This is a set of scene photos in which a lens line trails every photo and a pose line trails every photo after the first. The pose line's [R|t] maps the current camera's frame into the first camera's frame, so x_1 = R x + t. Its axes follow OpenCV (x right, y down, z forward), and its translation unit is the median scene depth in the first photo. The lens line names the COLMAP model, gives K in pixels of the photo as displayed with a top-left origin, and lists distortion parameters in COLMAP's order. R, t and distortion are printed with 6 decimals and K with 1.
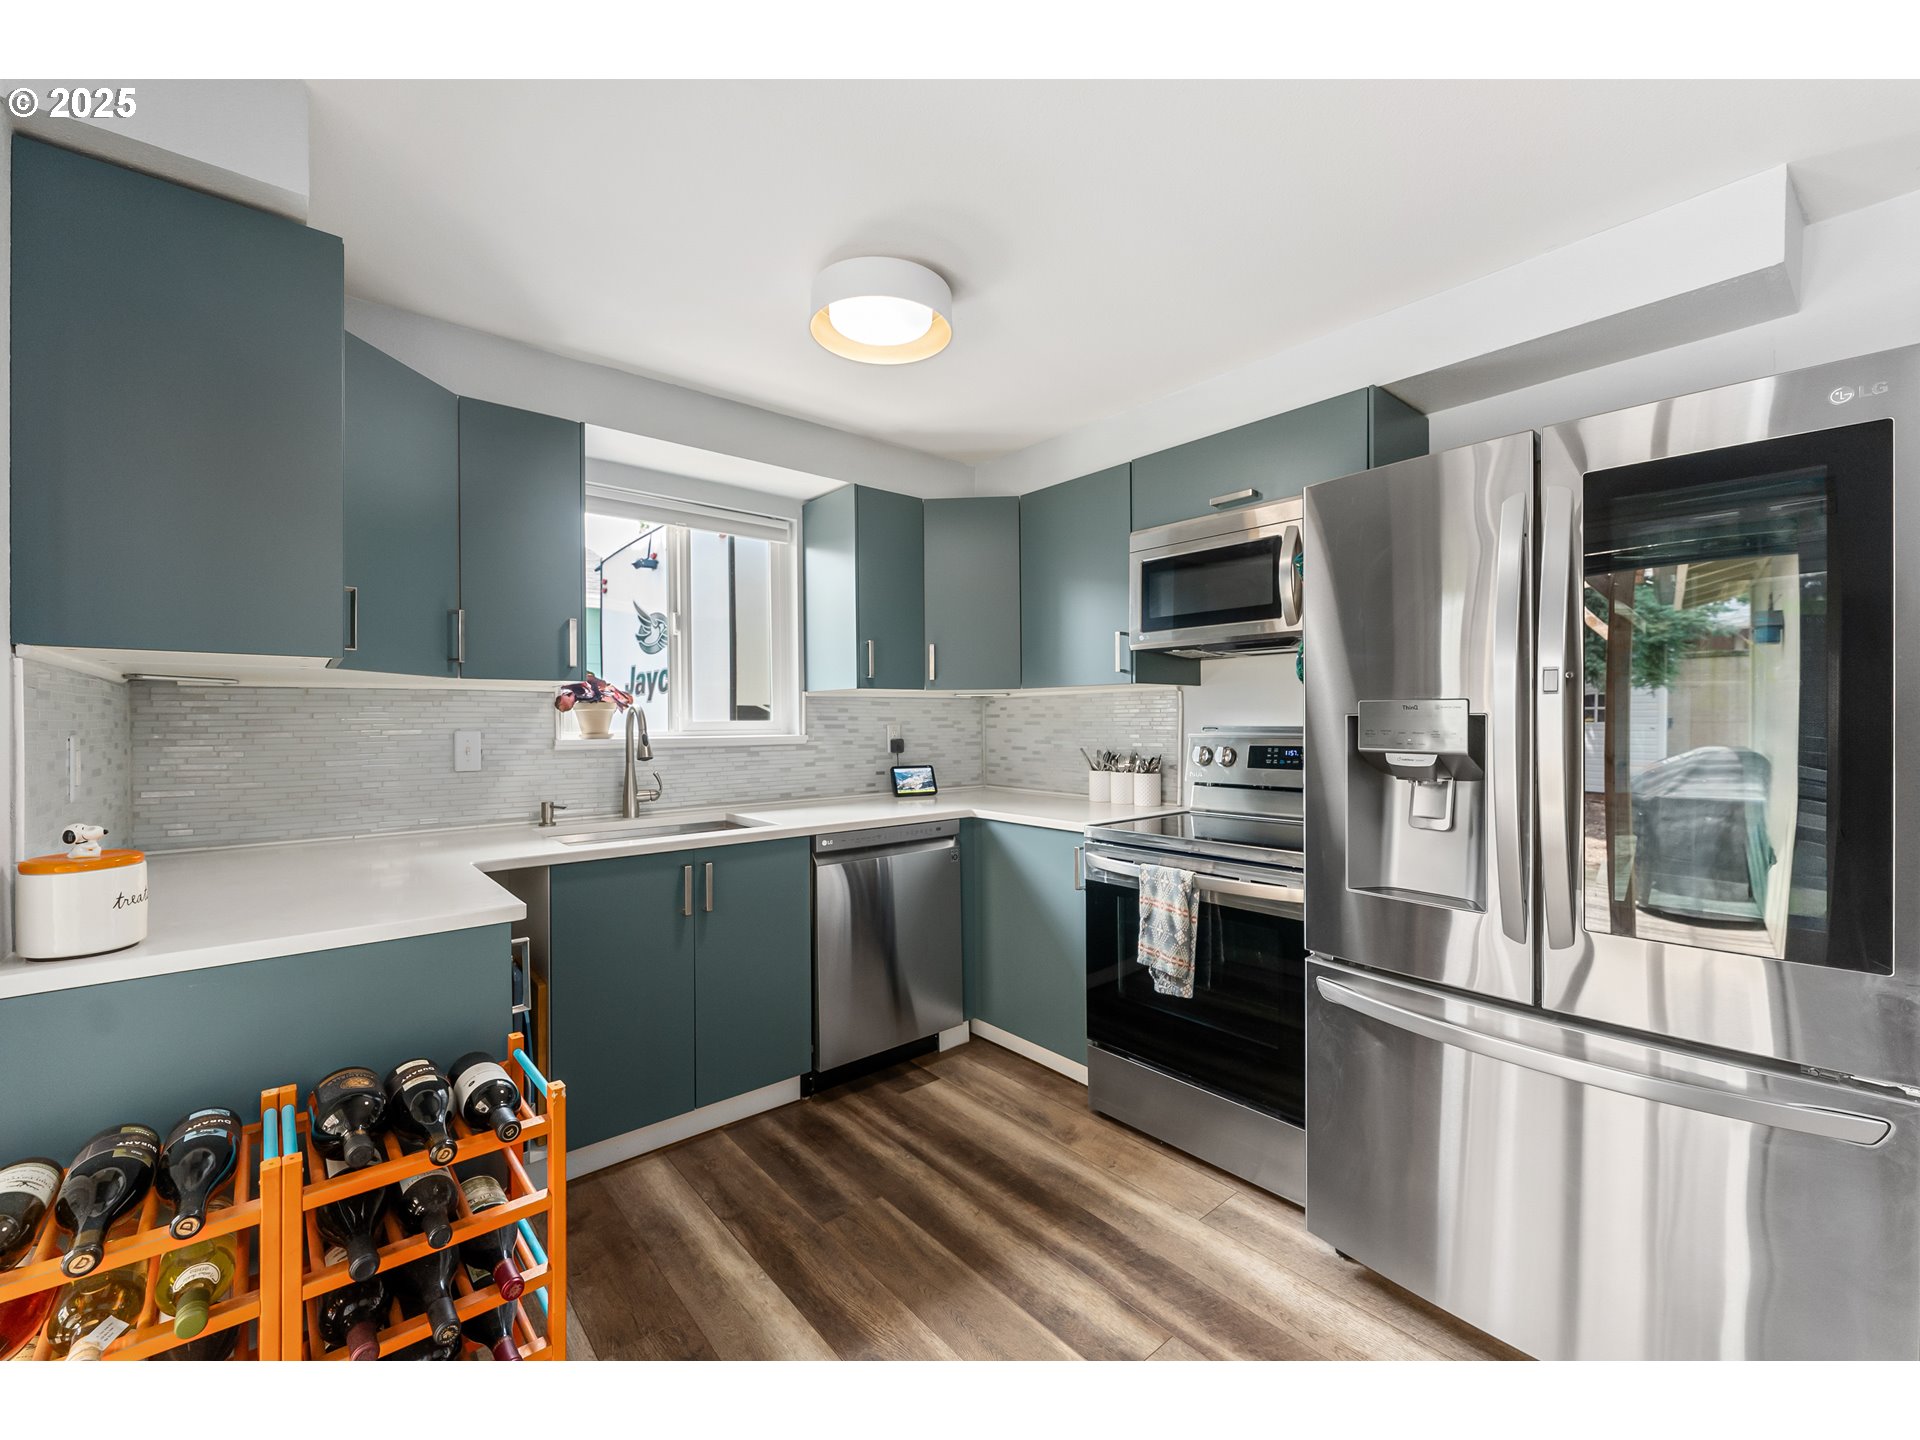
lens RADIAL K [[784.5, 0, 961.1], [0, 784.5, 722.1], [0, 0, 1]] dist [0.000013, 0.000810]
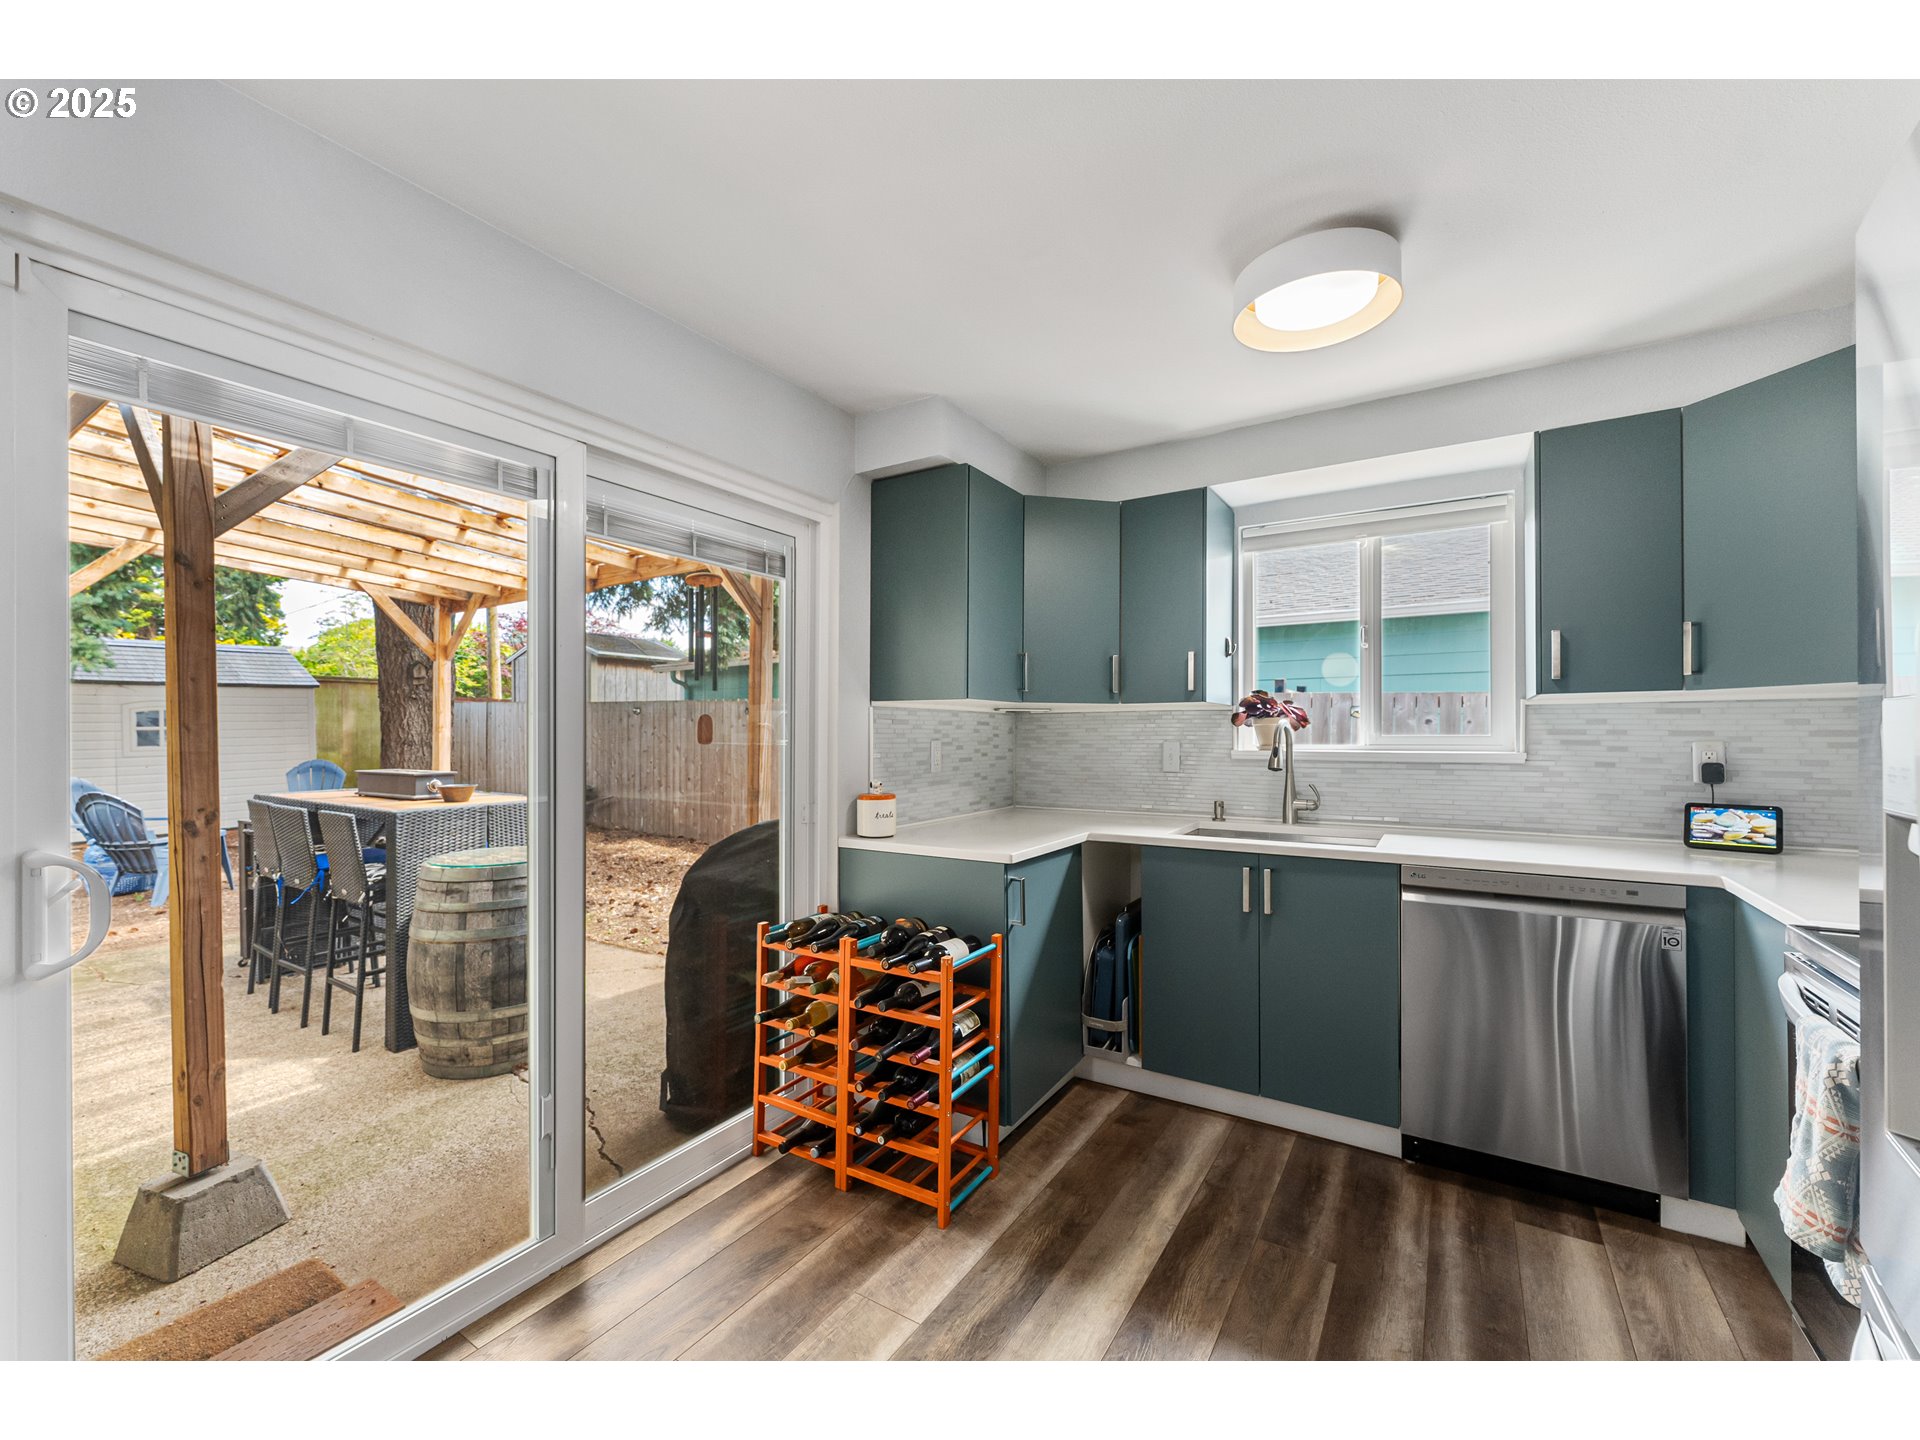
lens RADIAL K [[784.5, 0, 955.5], [0, 784.5, 731.4], [0, 0, 1]] dist [0.000013, 0.000810]
pose [[0.298915, 0.004336, -0.954270, 0.491430], [-0.003213, 0.999989, 0.003537, -0.007731], [0.954274, 0.002009, 0.298925, 0.244641]]
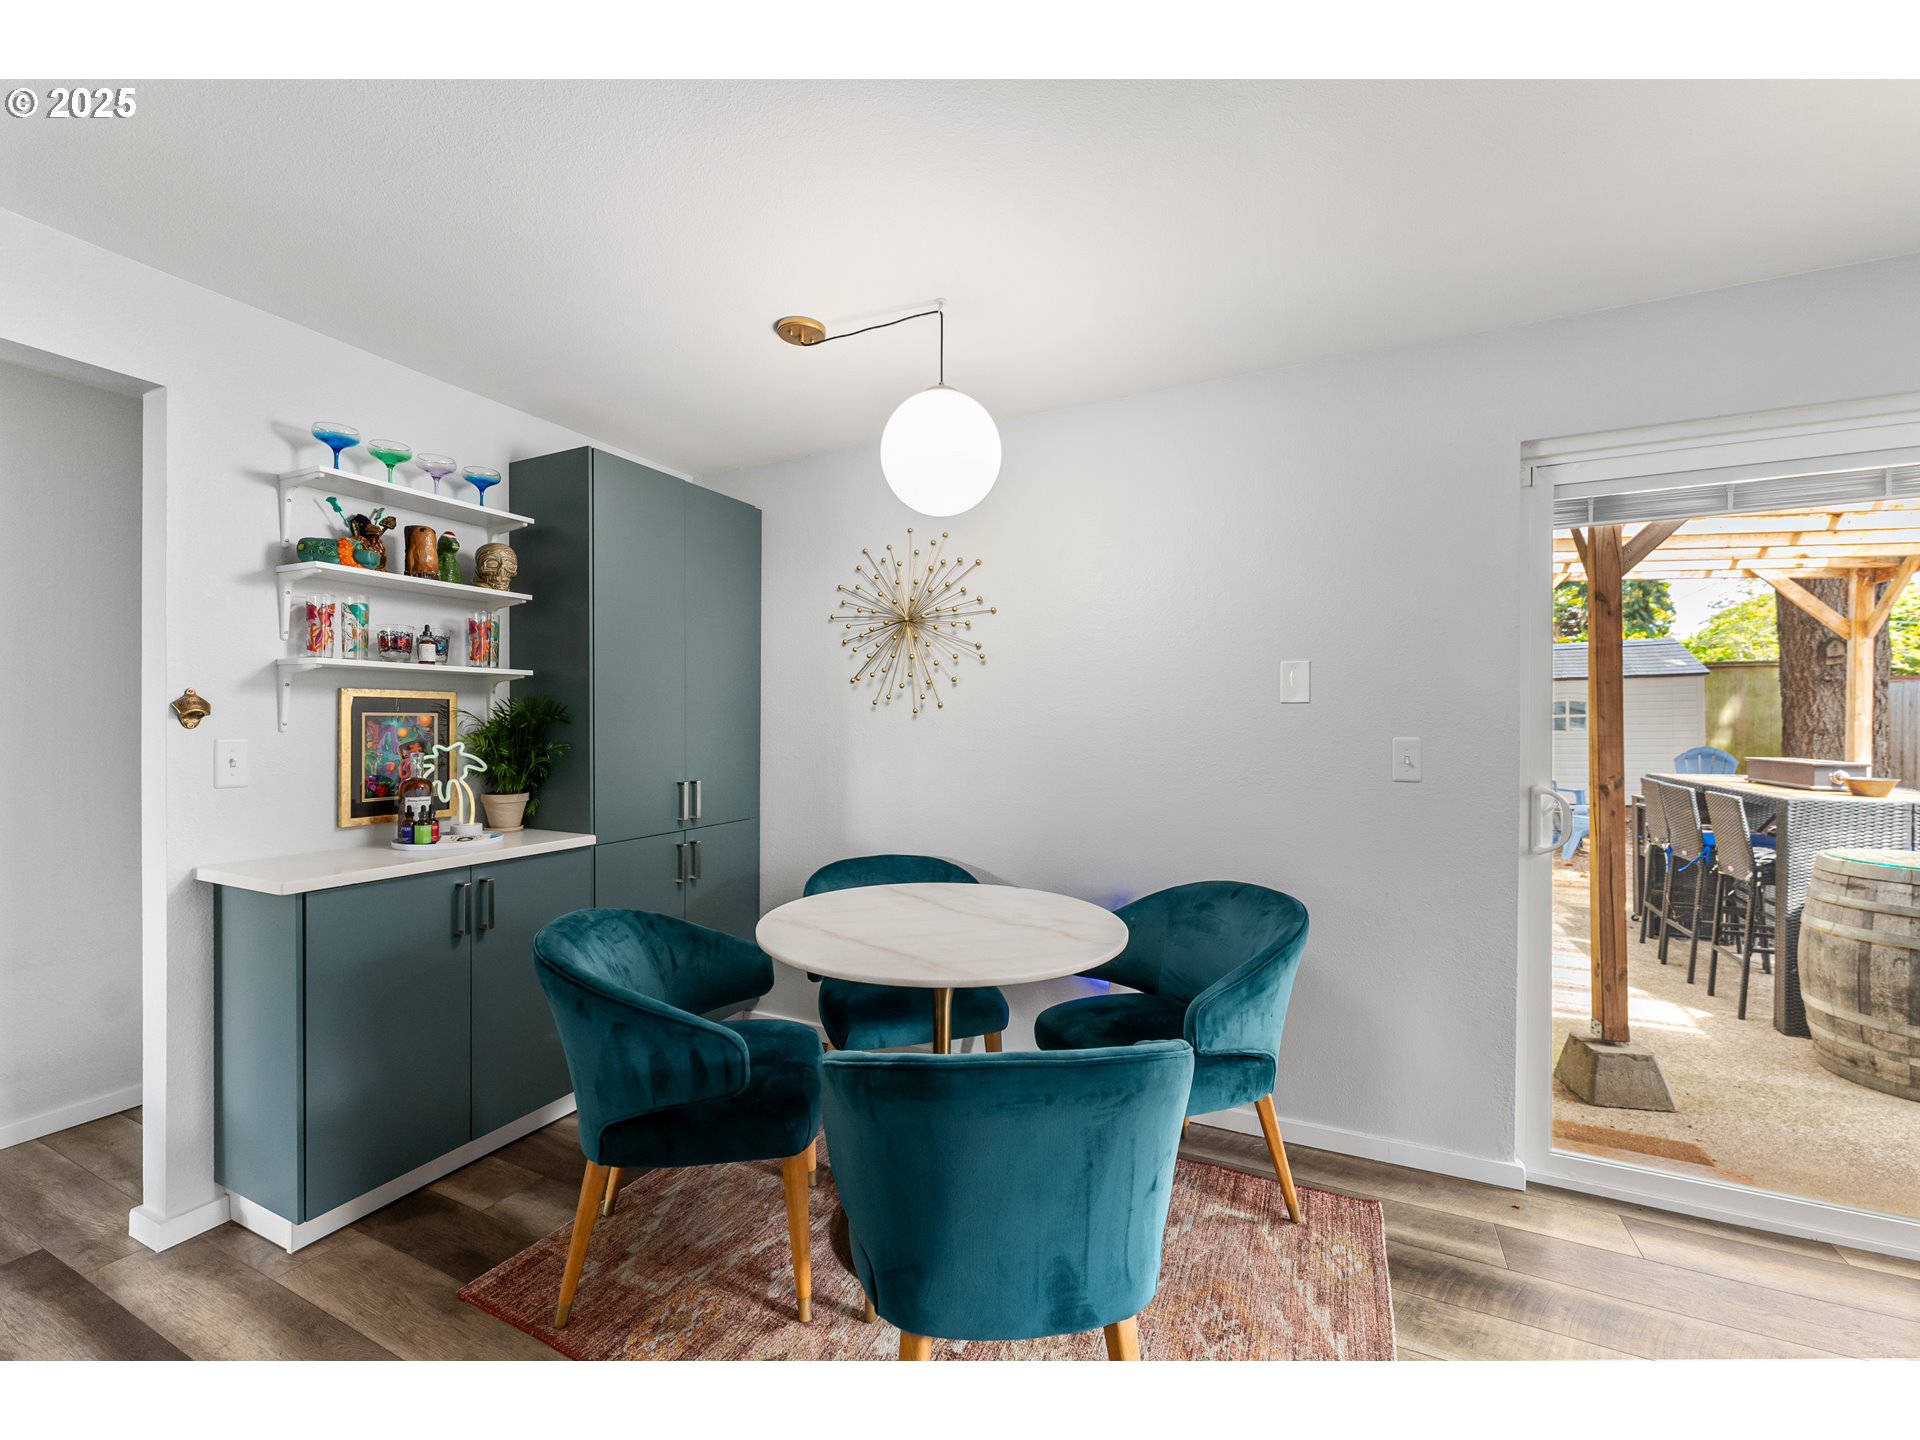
lens RADIAL K [[784.5, 0, 948.6], [0, 784.5, 724.1], [0, 0, 1]] dist [0.000013, 0.000810]
pose [[-0.911985, 0.007270, -0.410158, 0.795722], [0.002353, 0.999919, 0.012492, -0.012209], [0.410216, 0.010427, -0.911929, 0.370333]]
